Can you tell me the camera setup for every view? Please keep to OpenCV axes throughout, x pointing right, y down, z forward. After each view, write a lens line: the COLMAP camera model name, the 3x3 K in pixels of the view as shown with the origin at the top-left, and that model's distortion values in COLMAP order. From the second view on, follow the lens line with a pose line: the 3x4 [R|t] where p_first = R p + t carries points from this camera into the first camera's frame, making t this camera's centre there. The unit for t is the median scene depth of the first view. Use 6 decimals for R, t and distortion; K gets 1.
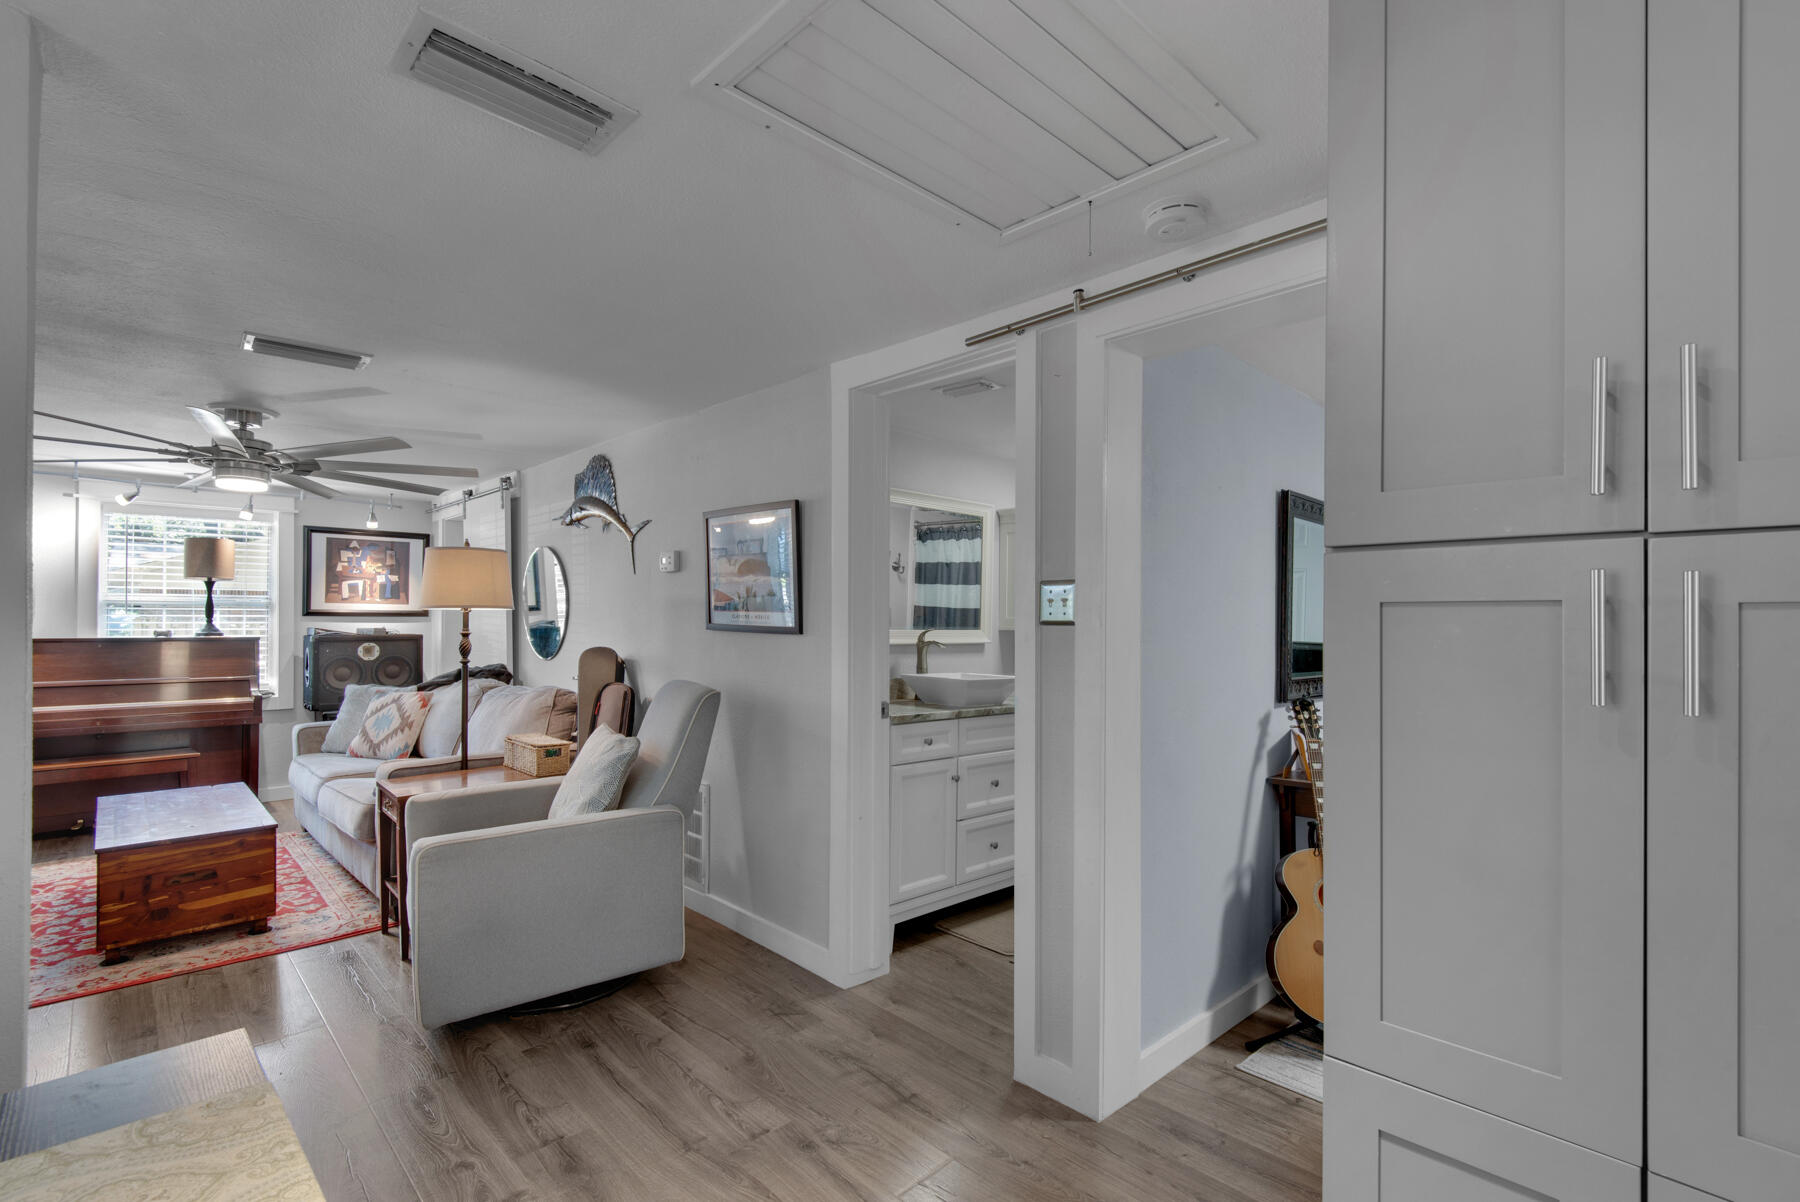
lens RADIAL K [[833.5, 0, 917.3], [0, 833.5, 613.8], [0, 0, 1]] dist [0.017773, -0.008143]
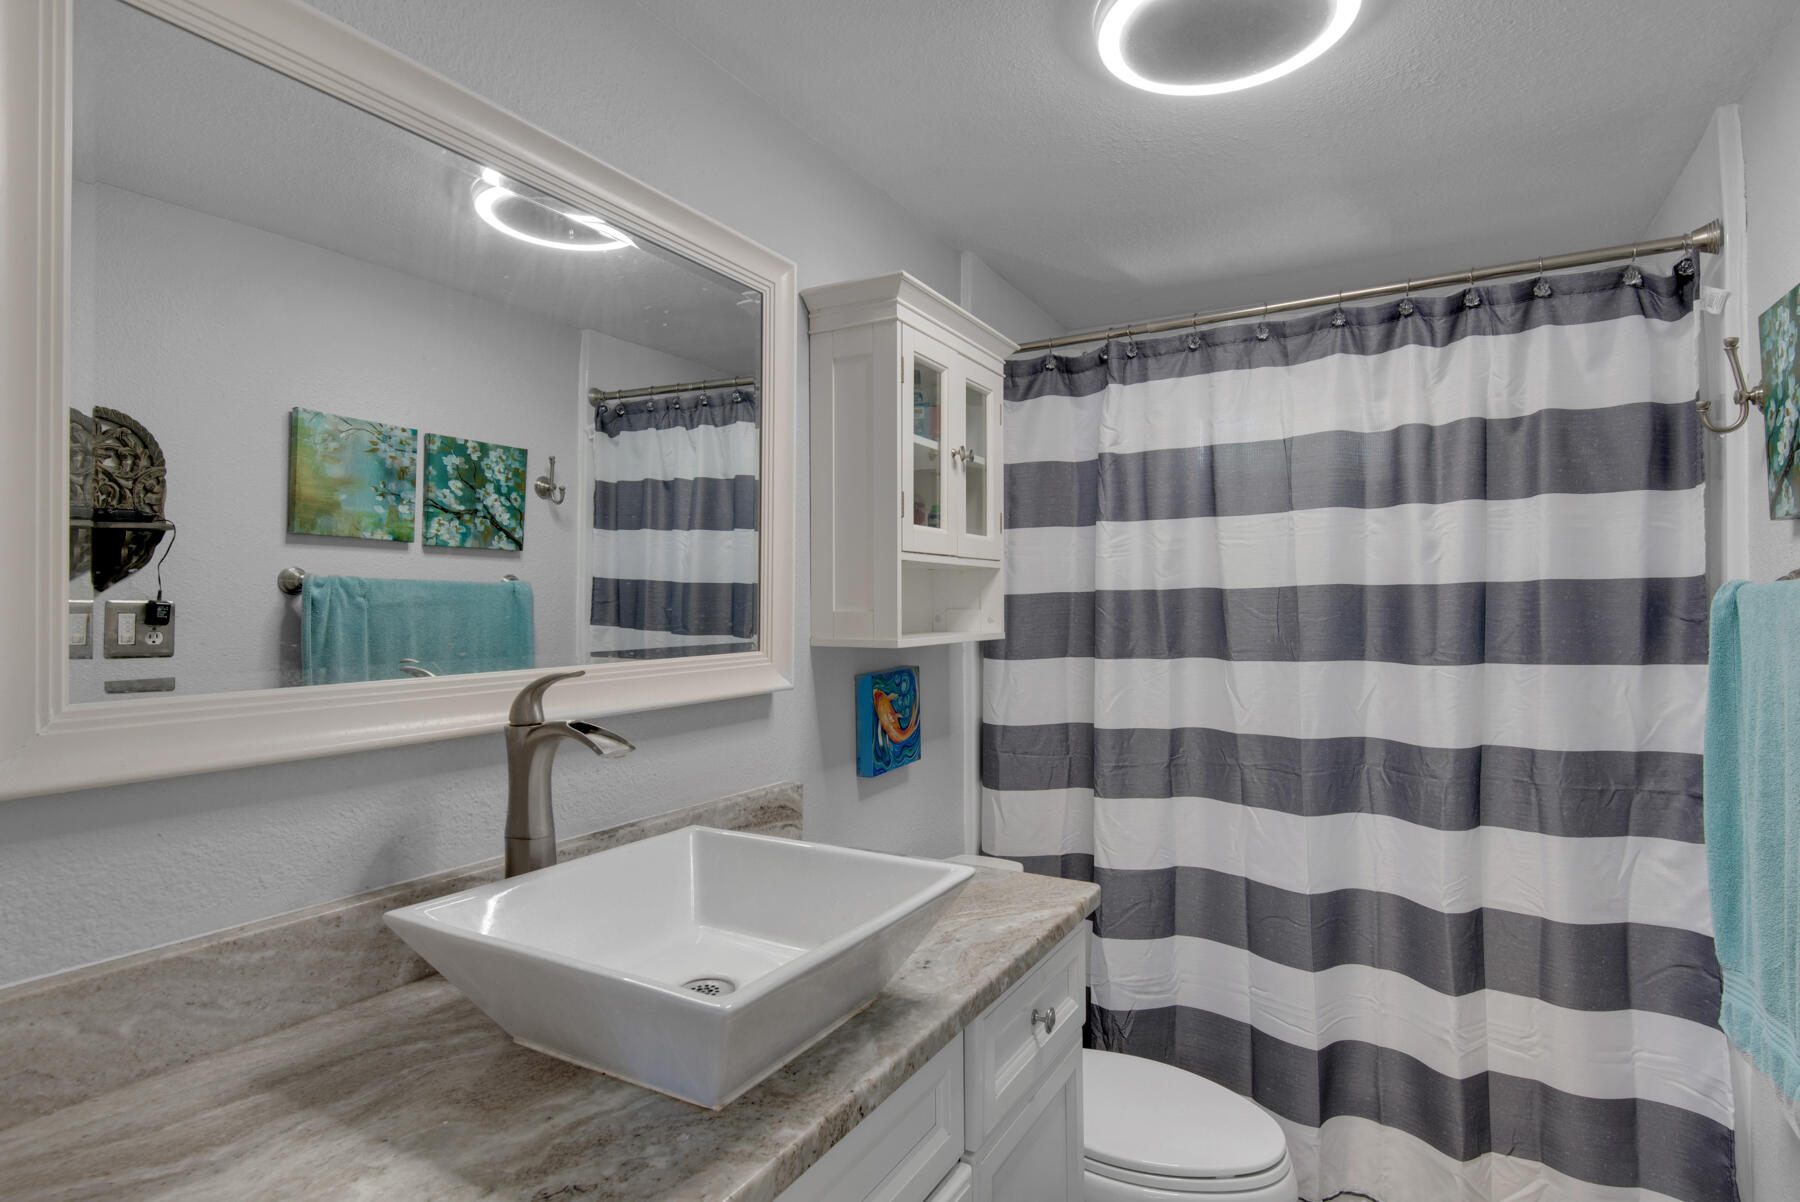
lens RADIAL K [[945.9, 0, 905.9], [0, 945.9, 598.2], [0, 0, 1]] dist [0.001600, 0.000034]
pose [[0.965178, -0.014059, 0.261215, 0.055621], [0.011812, 0.999879, 0.010170, -0.004959], [-0.261326, -0.006730, 0.965227, 1.006150]]
